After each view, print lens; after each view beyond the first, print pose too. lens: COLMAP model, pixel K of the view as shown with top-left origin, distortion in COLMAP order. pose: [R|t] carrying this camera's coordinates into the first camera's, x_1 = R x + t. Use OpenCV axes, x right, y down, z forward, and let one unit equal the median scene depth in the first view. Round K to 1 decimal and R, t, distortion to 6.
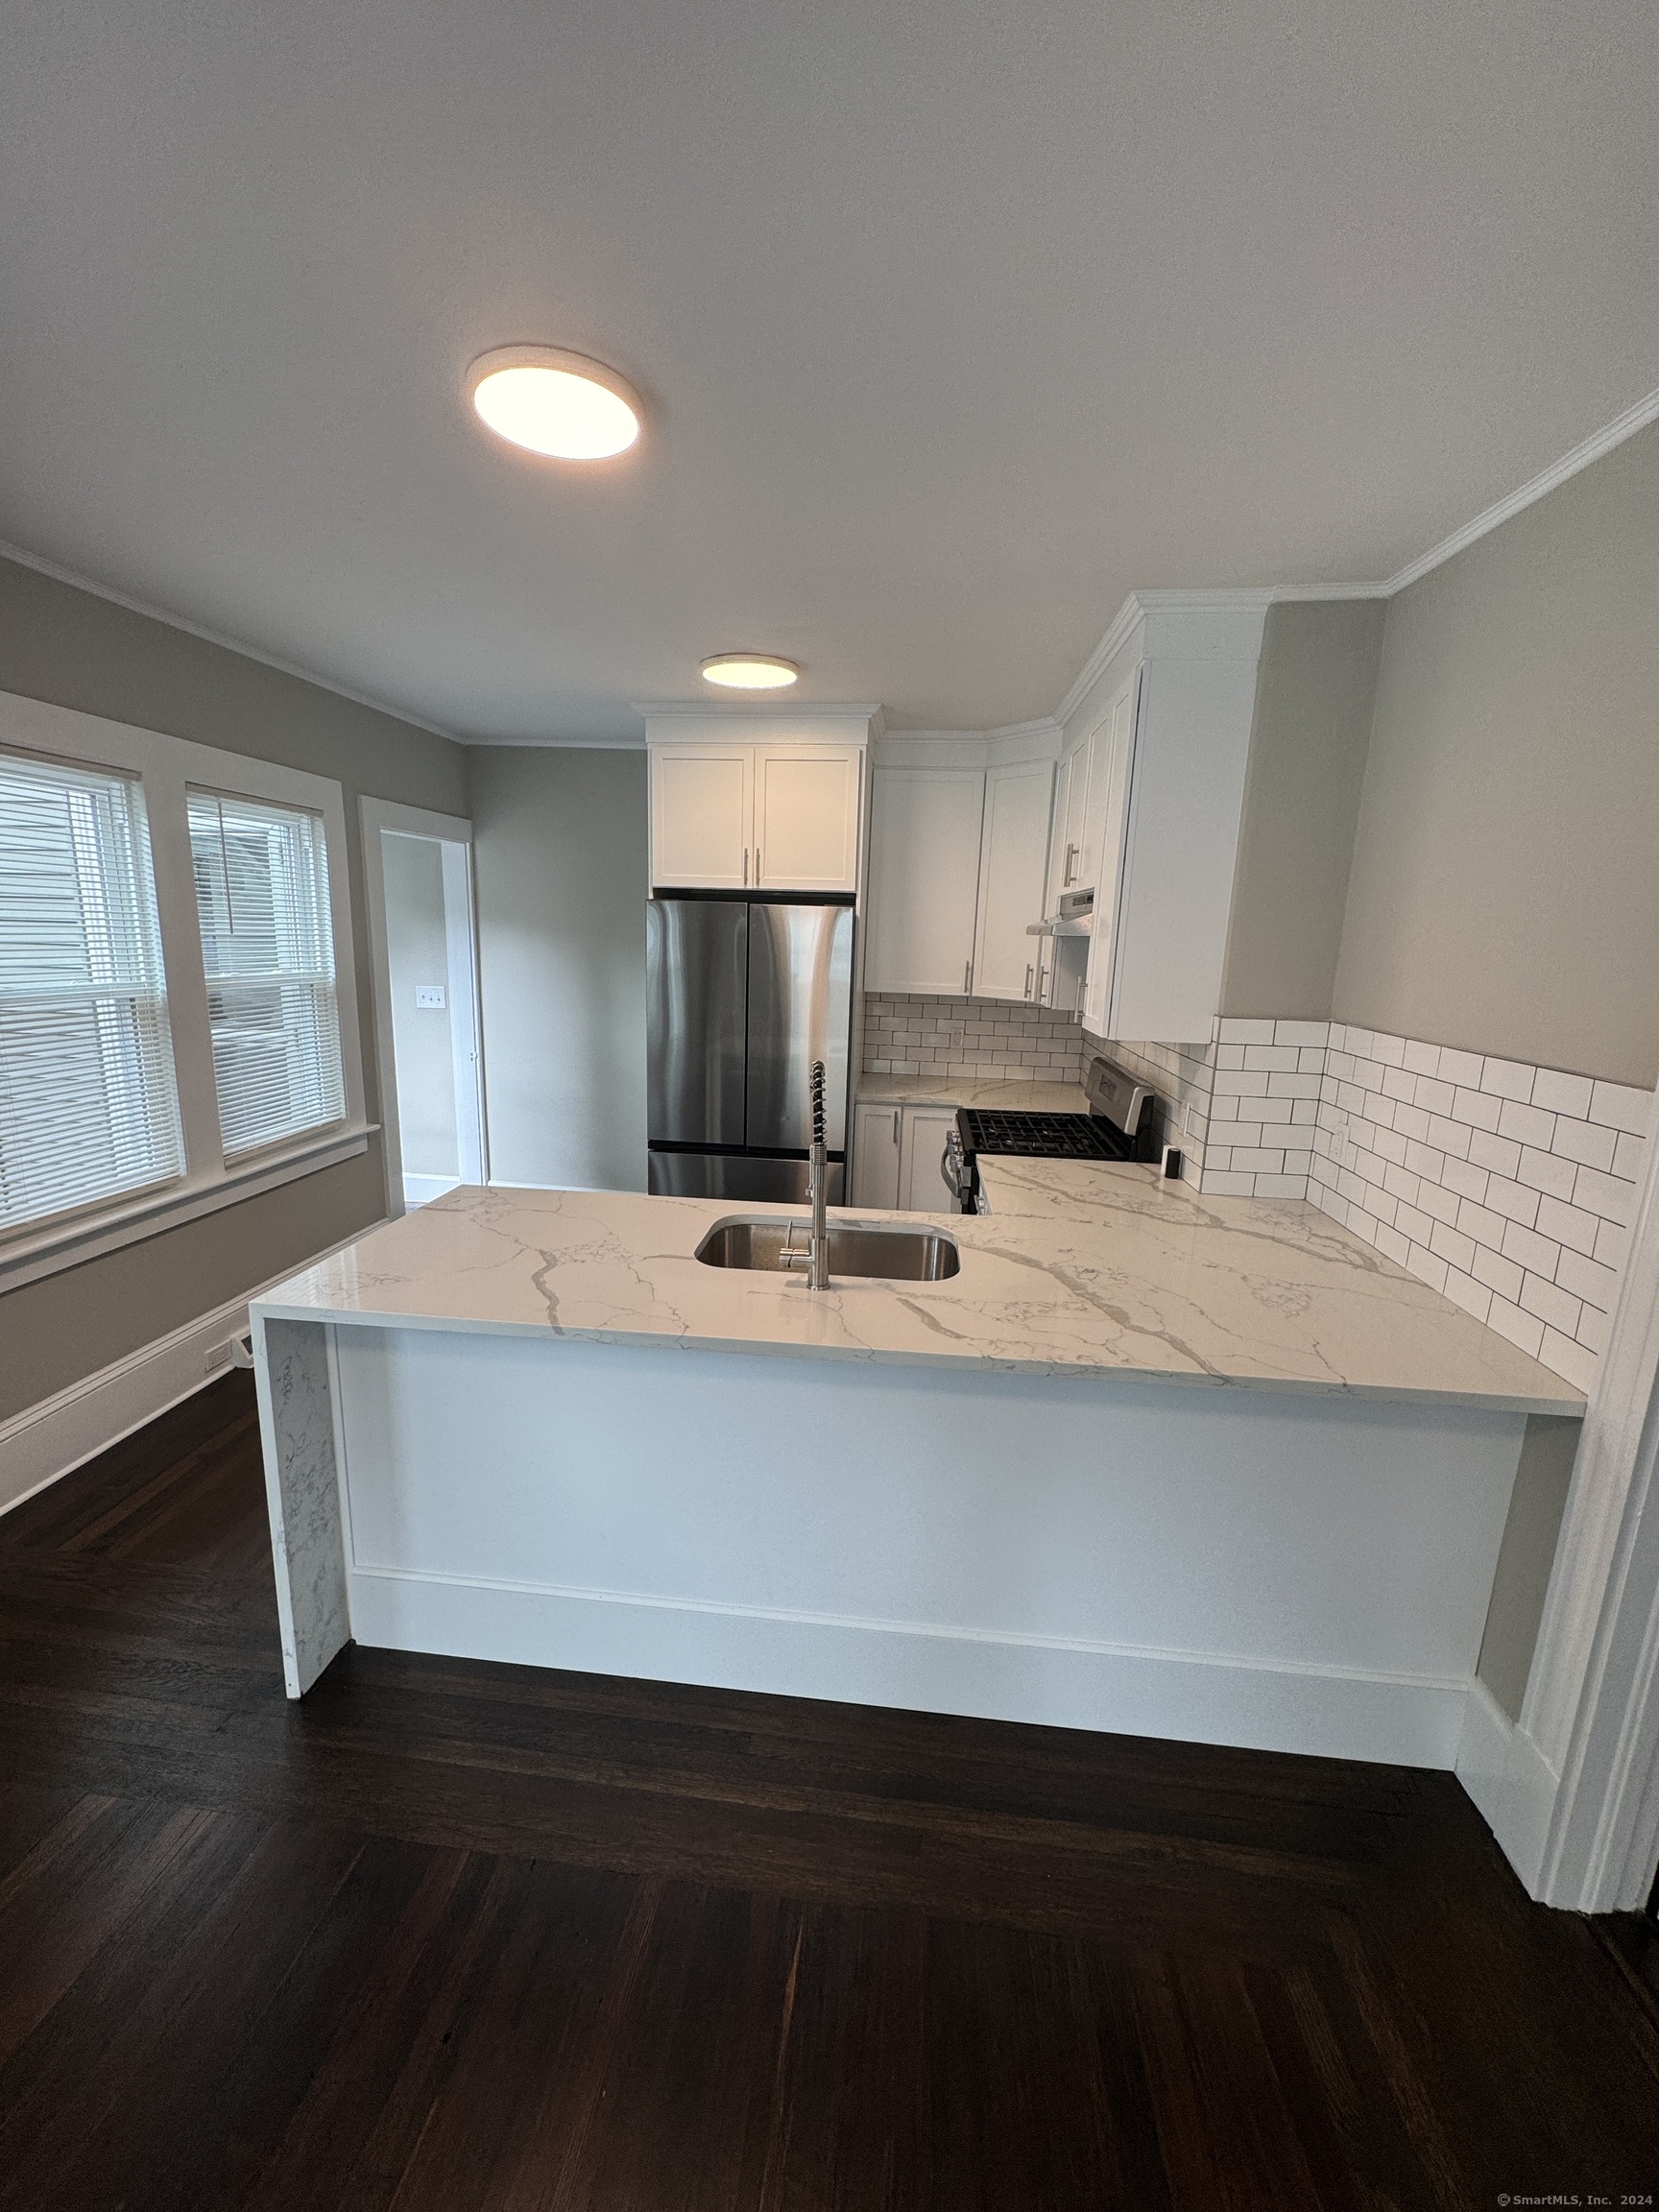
lens RADIAL K [[883.0, 0, 824.5], [0, 883.0, 1101.1], [0, 0, 1]] dist [-0.003663, 0.000567]
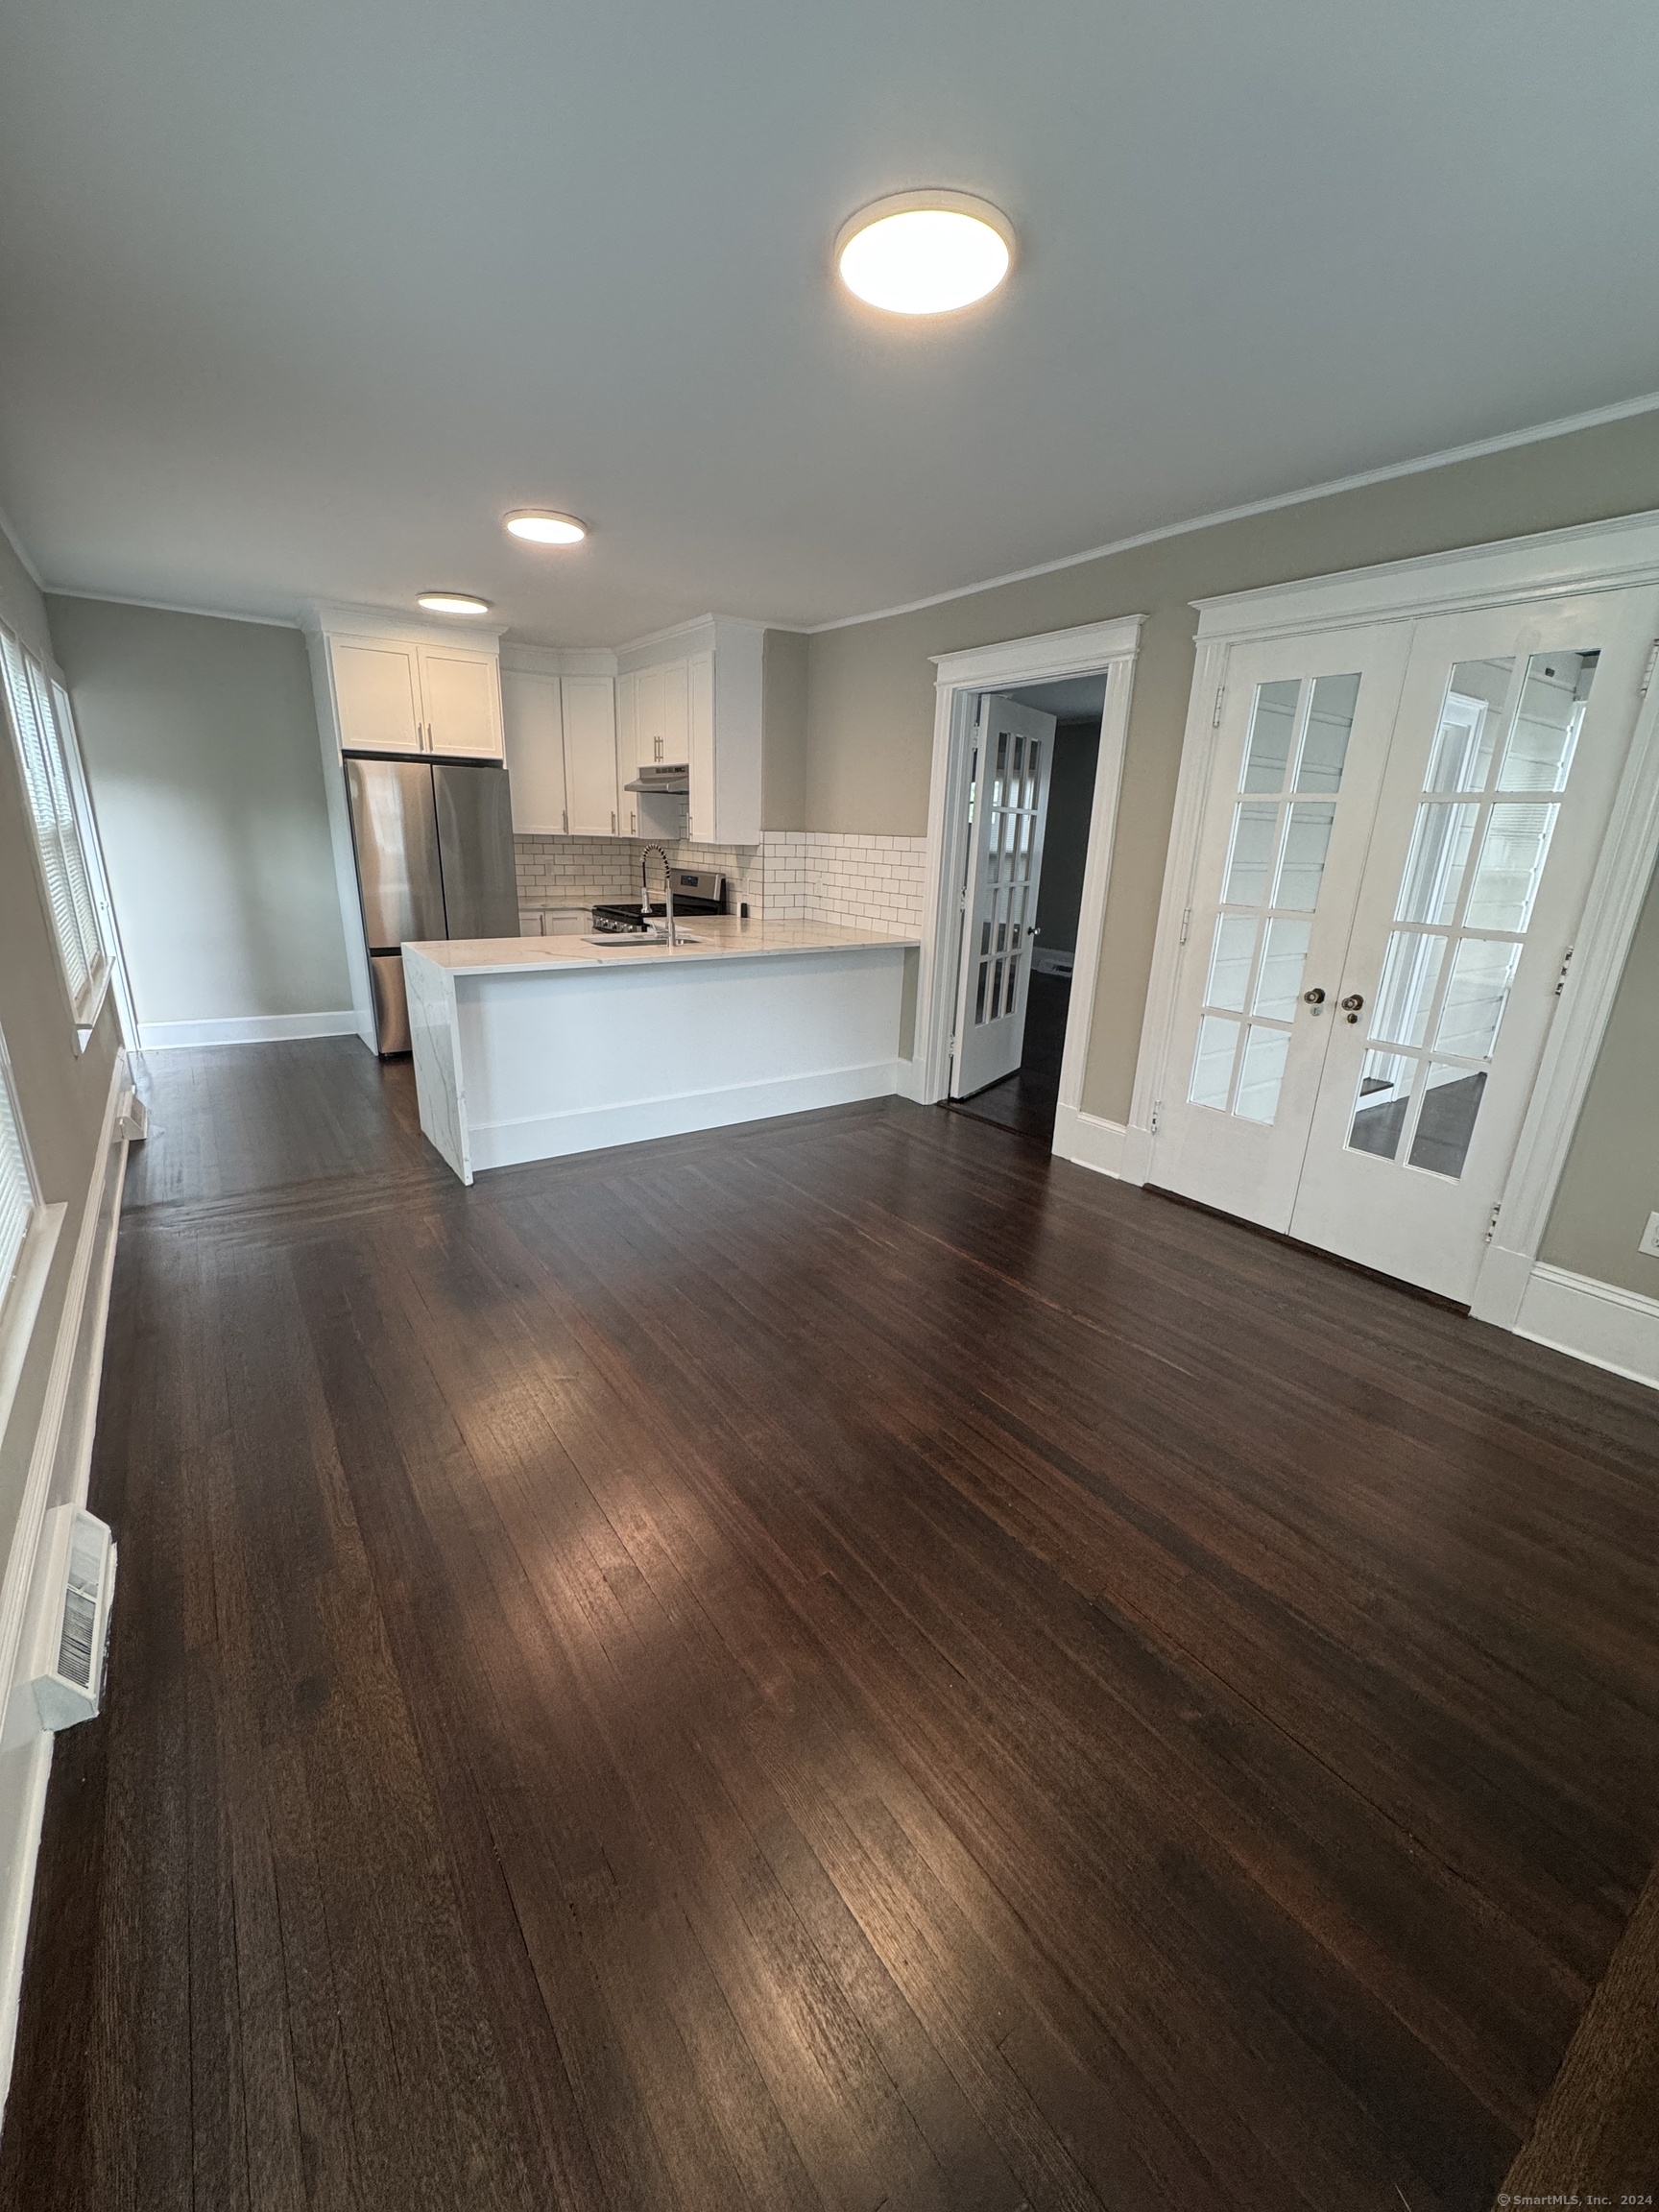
lens RADIAL K [[883.0, 0, 827.2], [0, 883.0, 1101.4], [0, 0, 1]] dist [-0.003663, 0.000567]
pose [[0.753849, -0.204218, 0.624505, -0.847885], [0.116821, 0.976987, 0.178466, 0.169434], [-0.646579, -0.061581, 0.760358, -0.703296]]
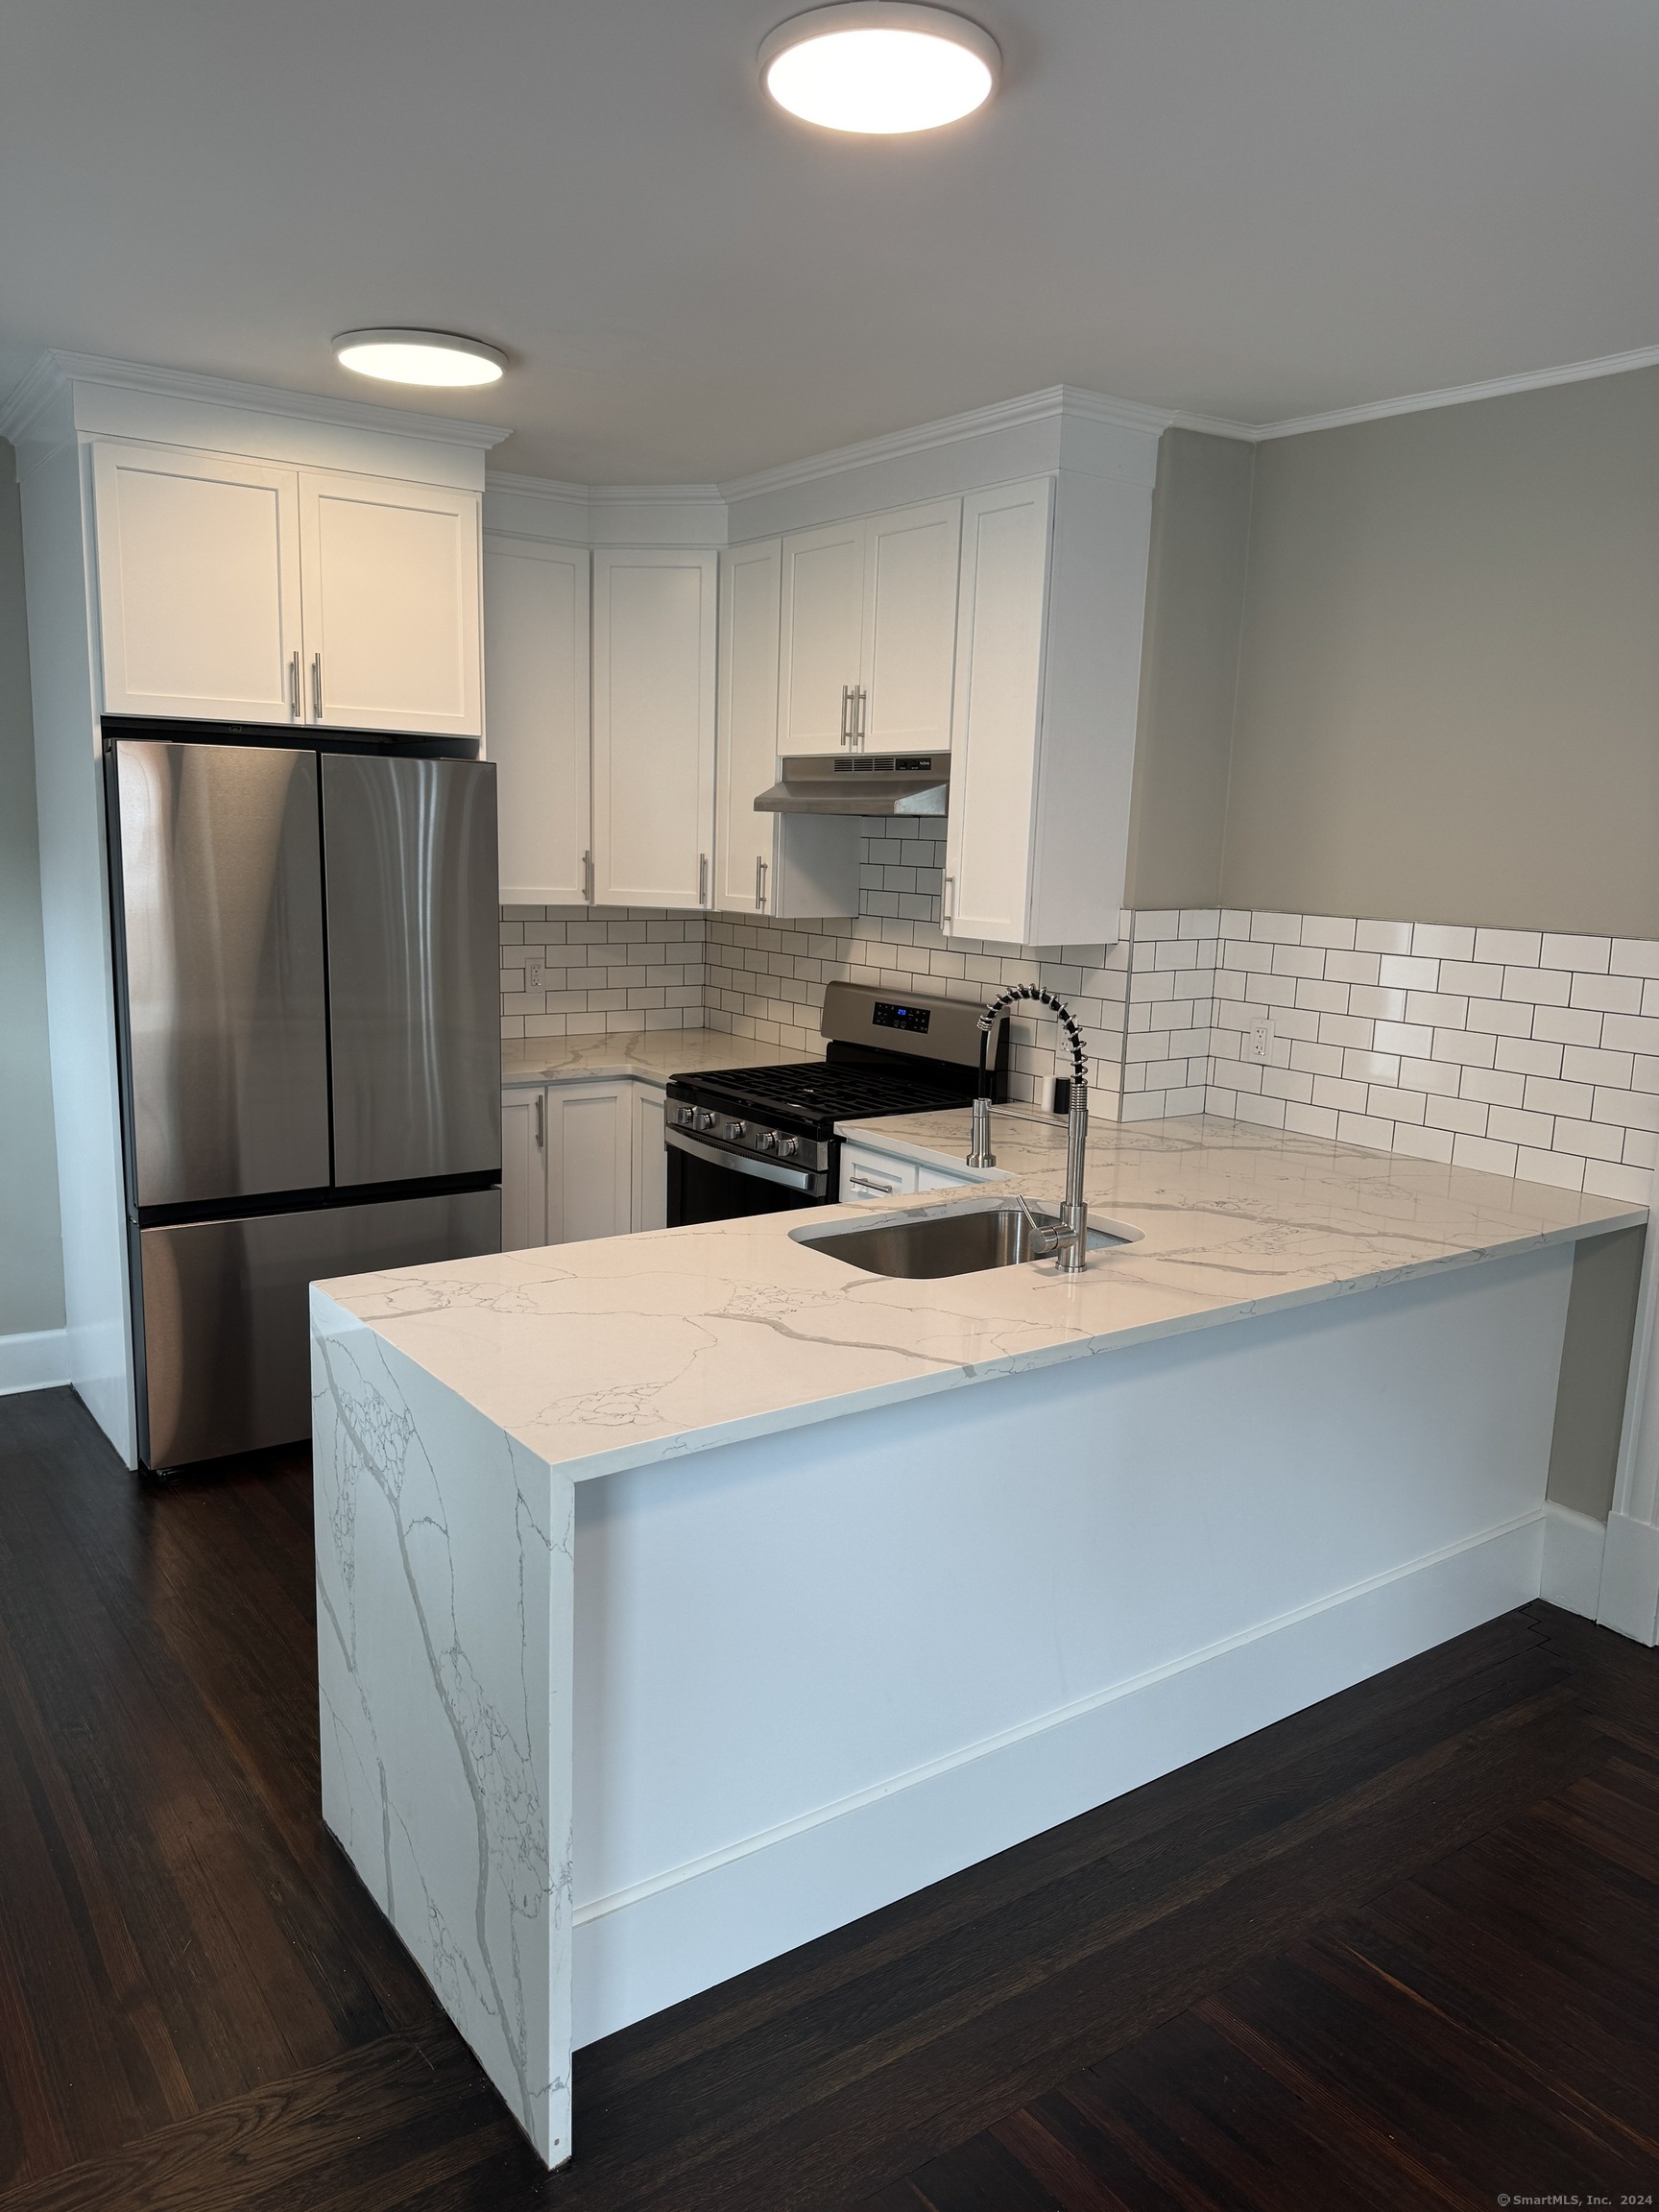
lens RADIAL K [[1551.2, 0, 824.4], [0, 1551.2, 1118.4], [0, 0, 1]] dist [0.047578, -0.026308]
pose [[0.747720, -0.130139, 0.651137, -0.748885], [0.119274, 0.990980, 0.061095, -0.023020], [-0.653214, 0.031982, 0.756498, 0.071184]]
